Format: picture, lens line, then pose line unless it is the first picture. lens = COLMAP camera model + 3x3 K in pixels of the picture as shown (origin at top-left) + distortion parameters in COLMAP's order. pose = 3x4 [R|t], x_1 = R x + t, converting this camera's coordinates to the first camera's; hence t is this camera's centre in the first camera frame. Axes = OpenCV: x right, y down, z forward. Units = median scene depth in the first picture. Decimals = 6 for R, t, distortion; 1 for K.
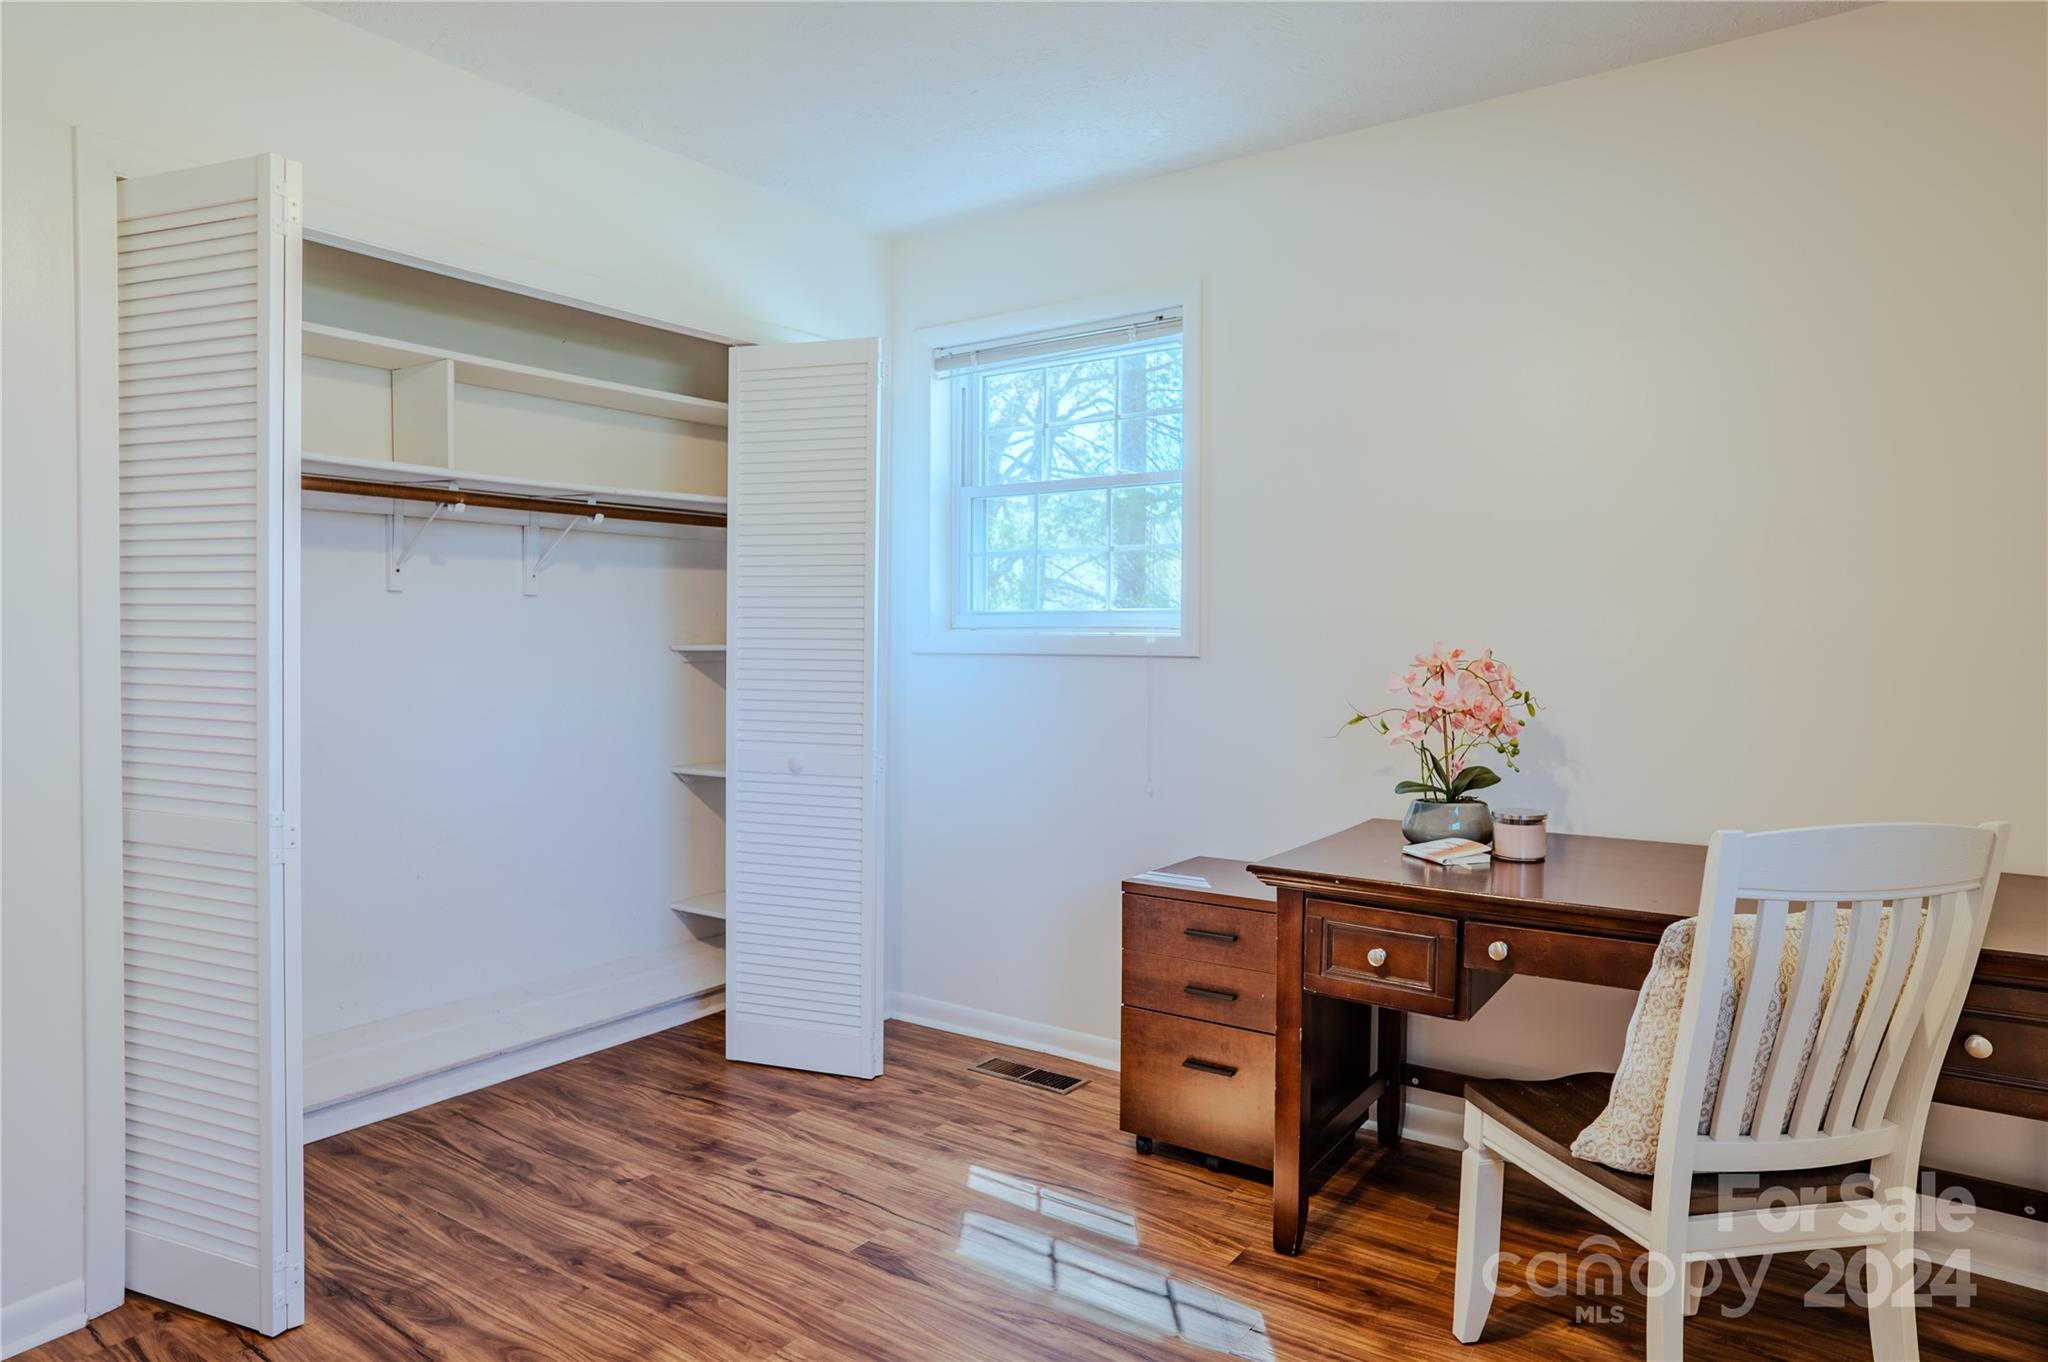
lens RADIAL K [[1237.7, 0, 1018.6], [0, 1237.7, 672.8], [0, 0, 1]] dist [-0.066866, 0.047432]
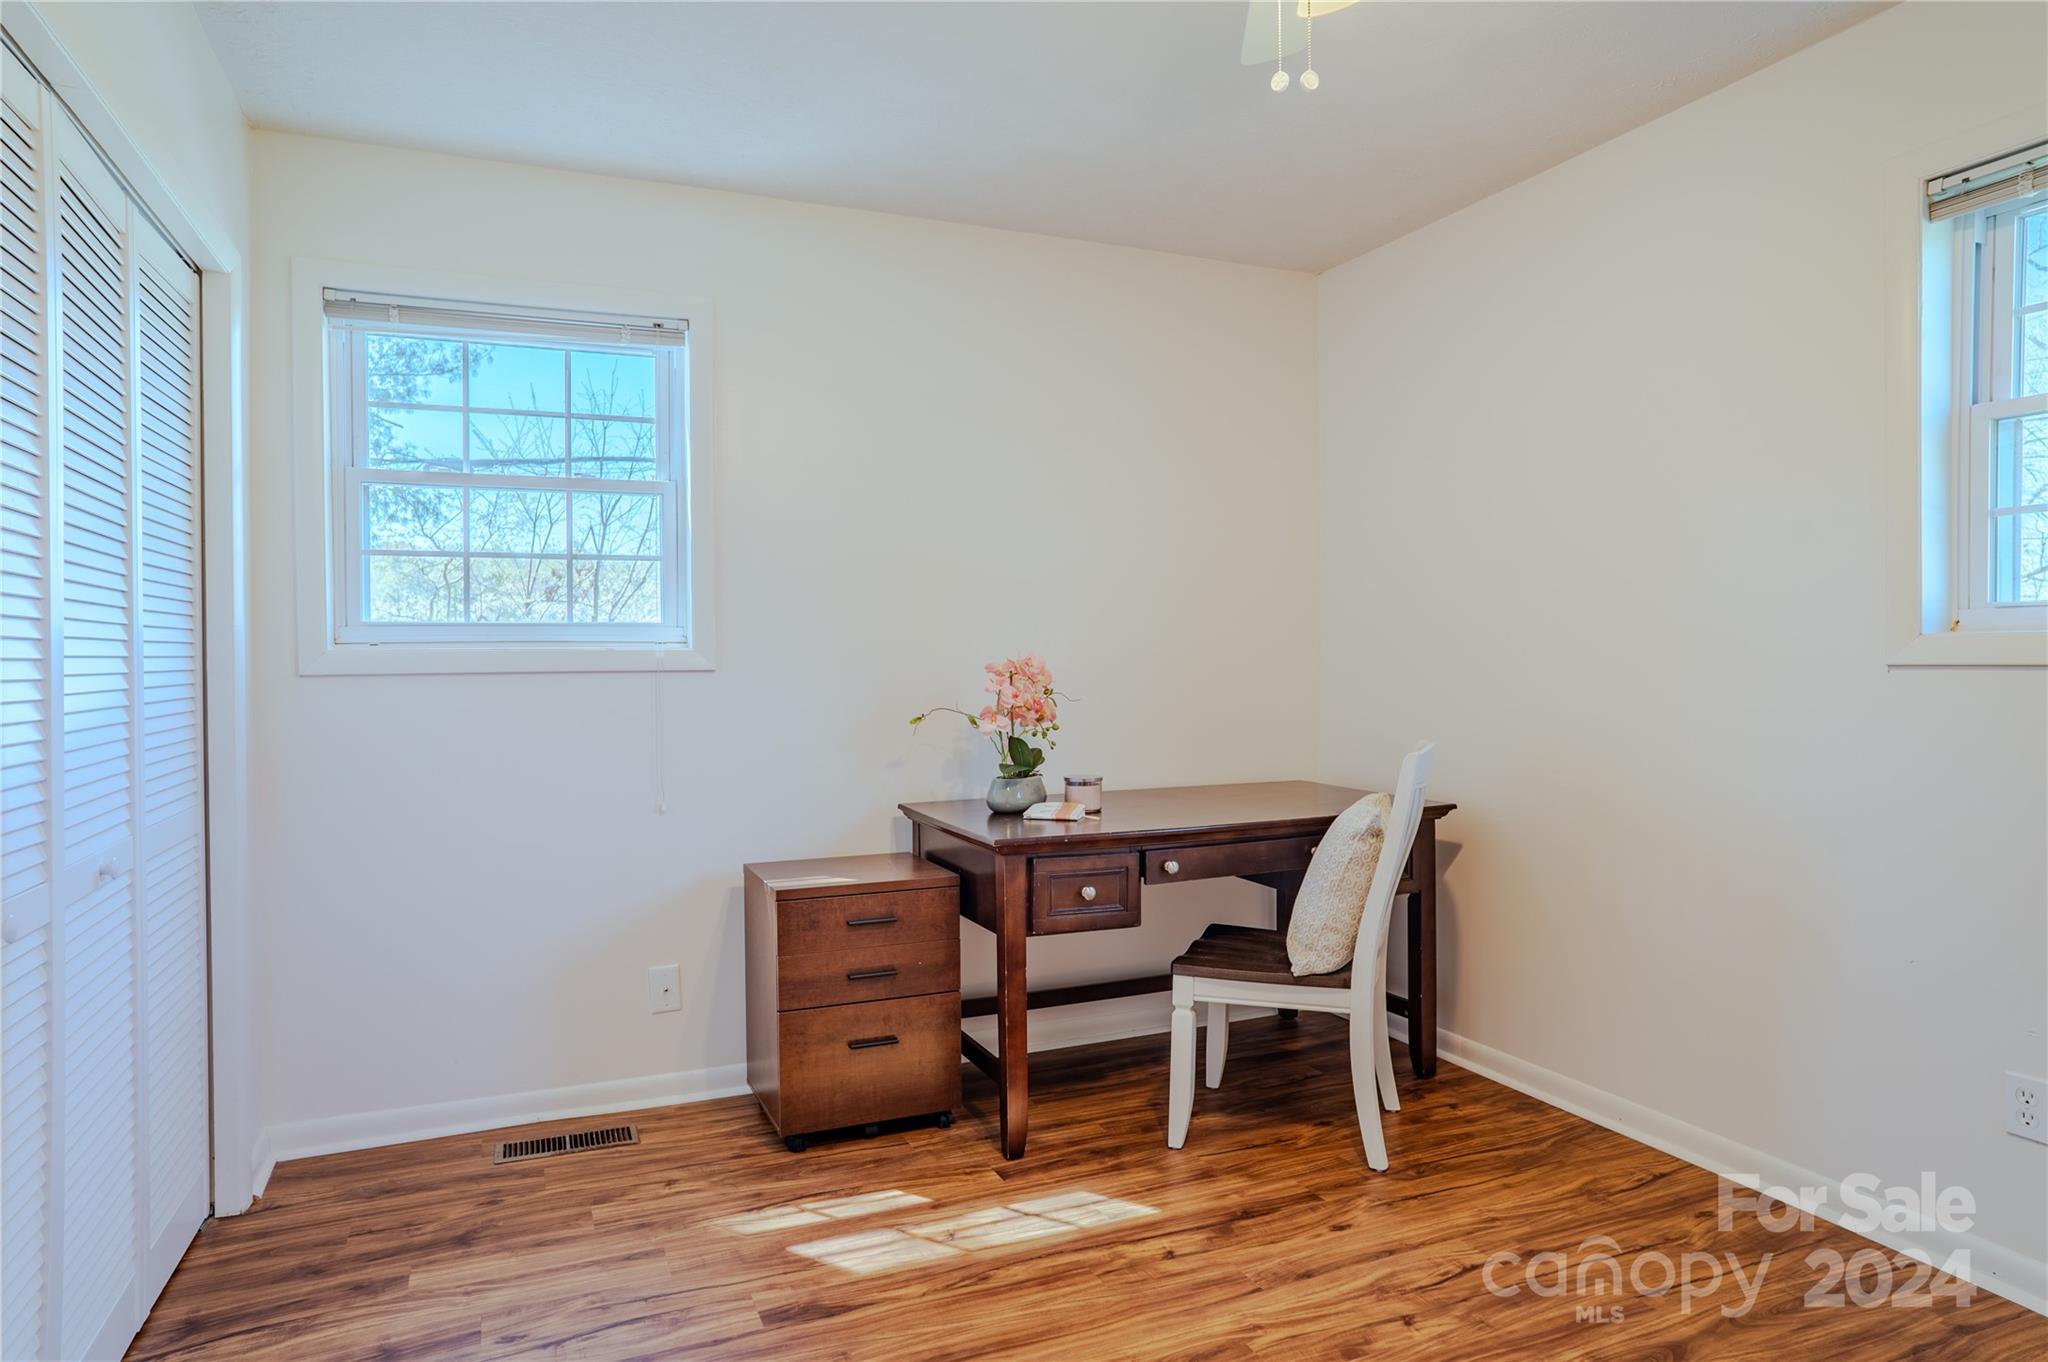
lens RADIAL K [[1237.7, 0, 1024.1], [0, 1237.7, 678.5], [0, 0, 1]] dist [-0.066866, 0.047432]
pose [[0.502566, -0.019778, 0.864312, -0.712093], [0.031551, 0.999492, 0.004525, -0.003765], [-0.863963, 0.024996, 0.502935, 0.322105]]
